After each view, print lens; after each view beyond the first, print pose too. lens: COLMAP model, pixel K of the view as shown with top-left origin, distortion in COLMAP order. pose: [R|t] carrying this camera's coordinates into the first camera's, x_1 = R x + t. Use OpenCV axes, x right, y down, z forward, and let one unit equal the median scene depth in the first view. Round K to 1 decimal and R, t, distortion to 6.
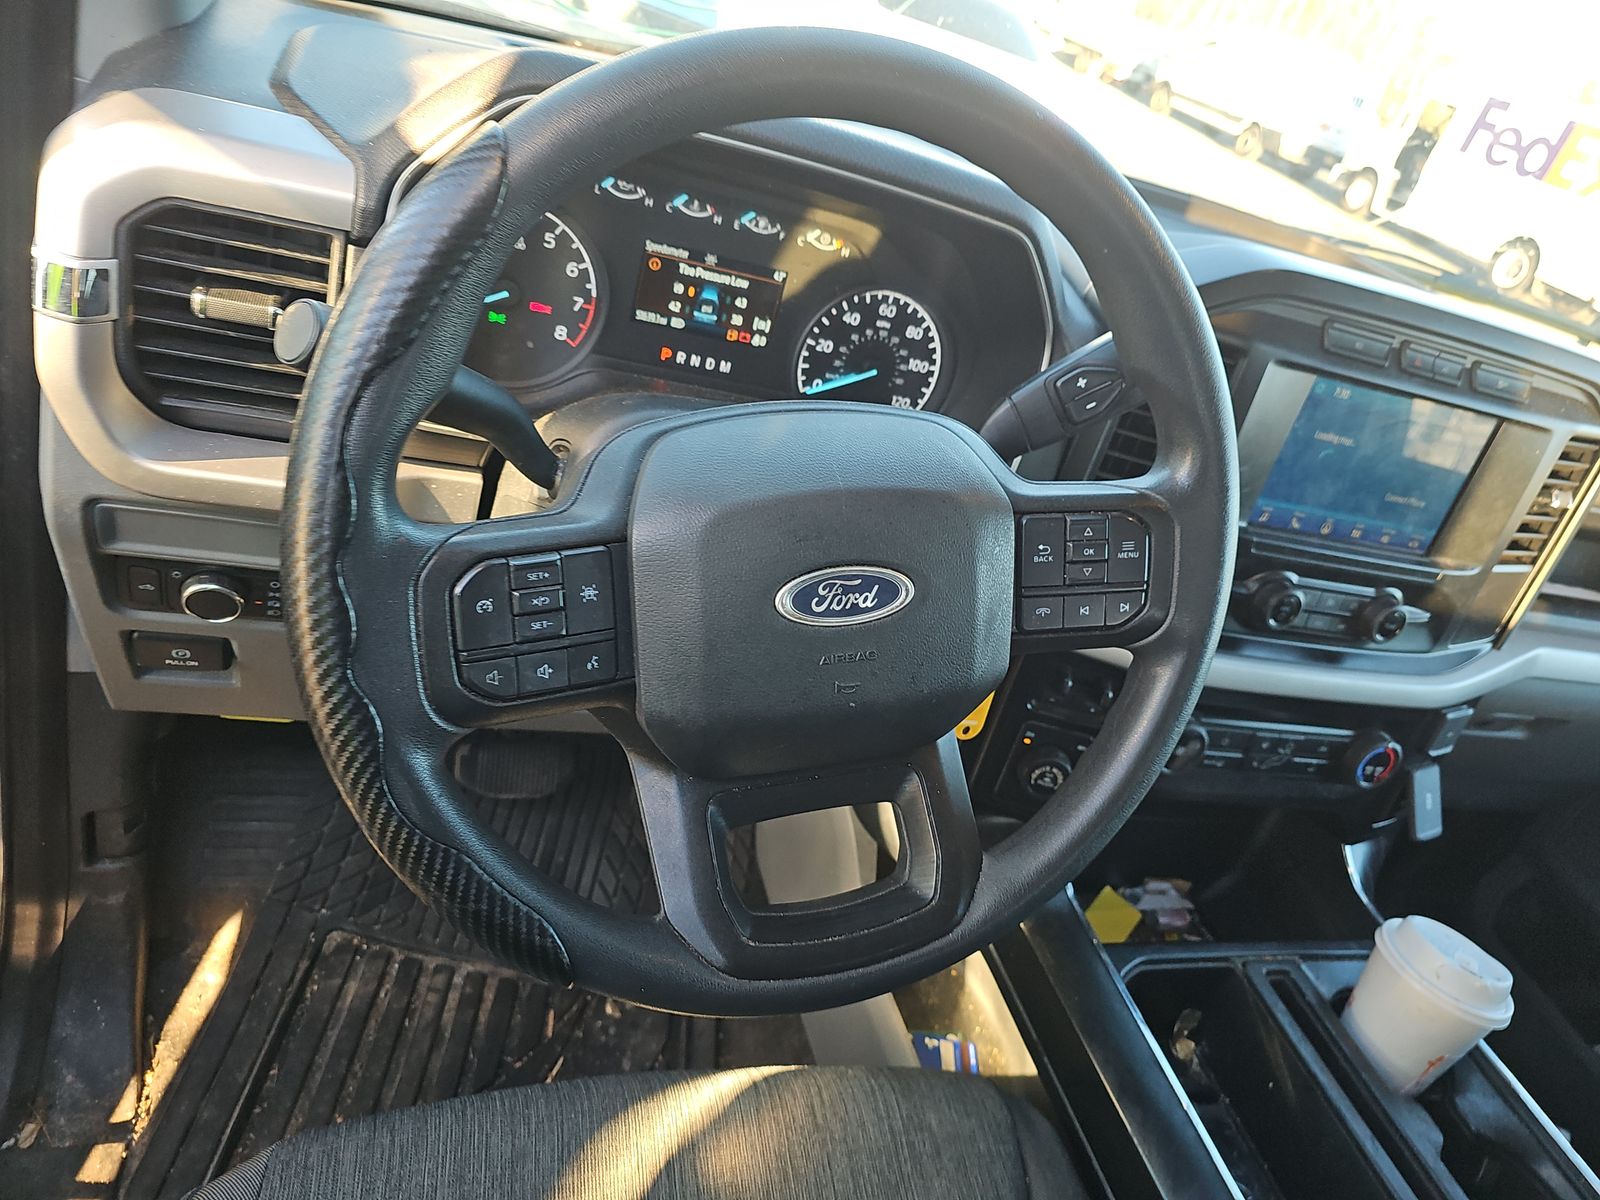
lens RADIAL K [[1066.9, 0, 800.0], [0, 1066.9, 600.0], [0, 0, 1]] dist [0.003074, 0.002219]
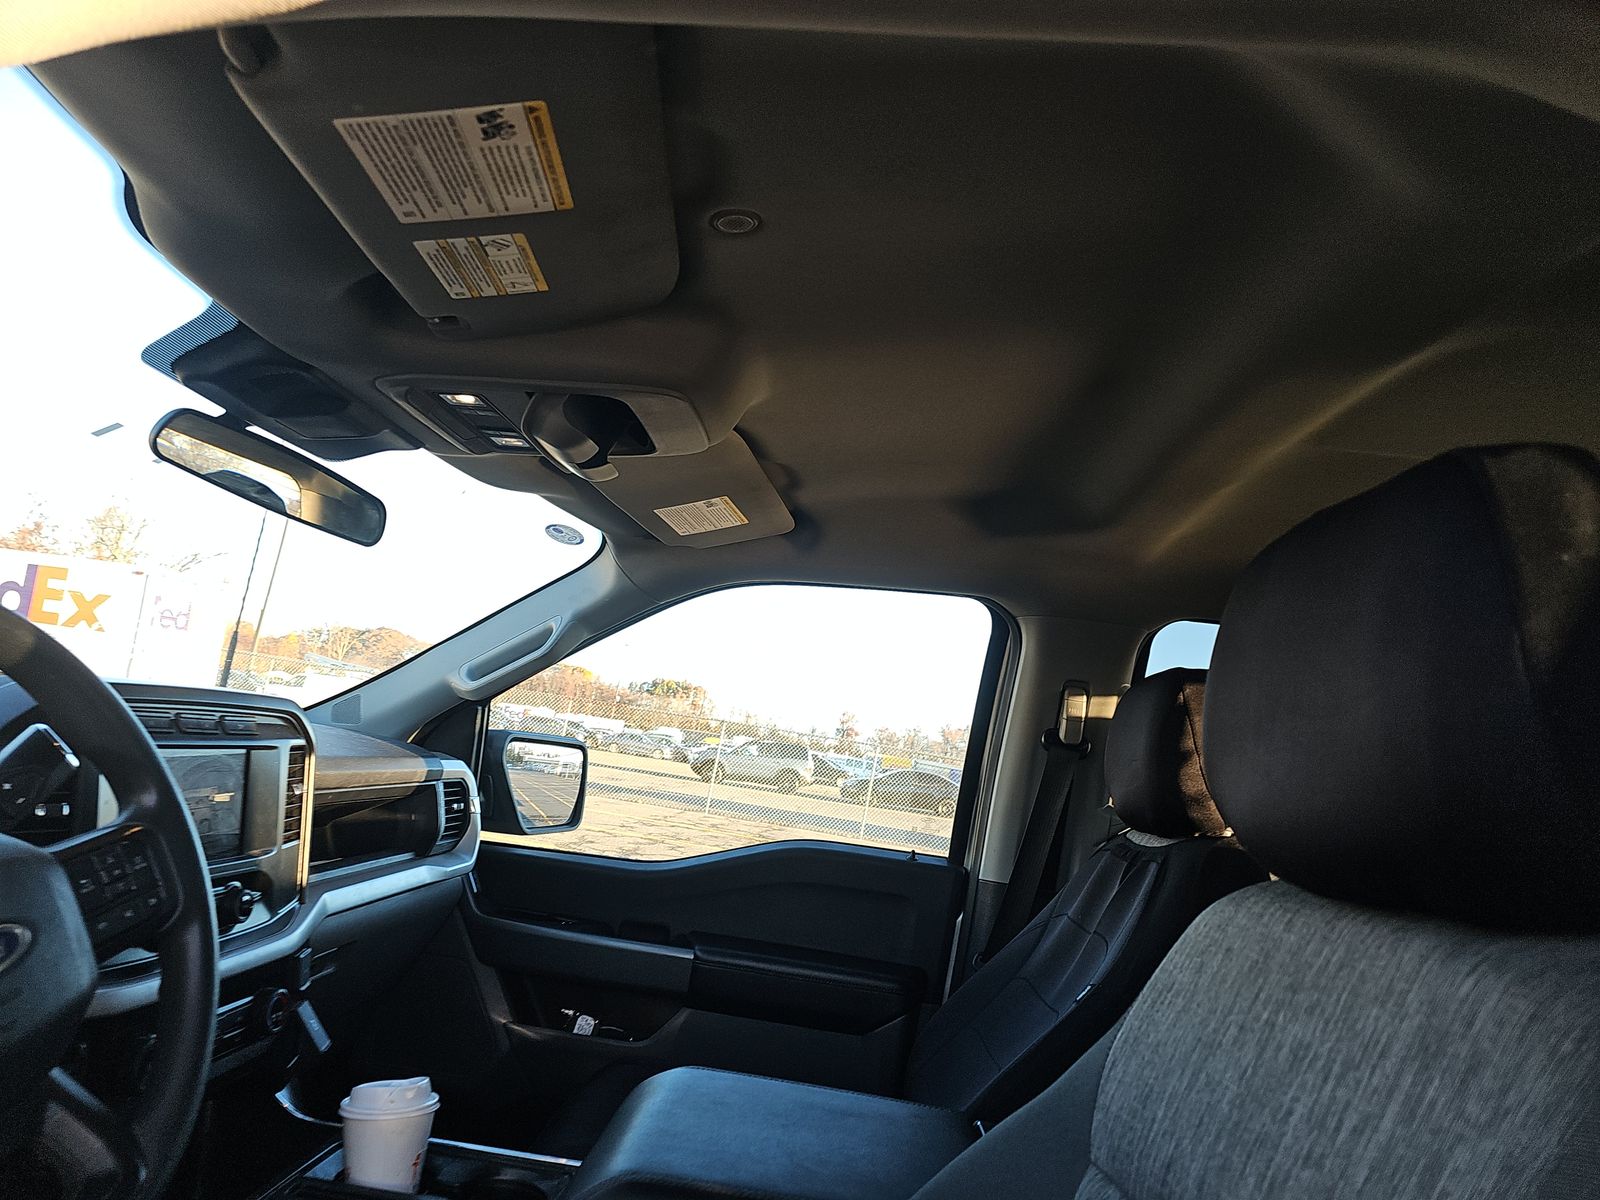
lens RADIAL K [[1066.9, 0, 800.0], [0, 1066.9, 600.0], [0, 0, 1]] dist [0.003074, 0.002219]
pose [[0.350298, -0.135091, 0.926845, -0.420705], [0.470947, 0.880765, -0.049619, 0.083408], [-0.809629, 0.453877, 0.372151, -0.262114]]
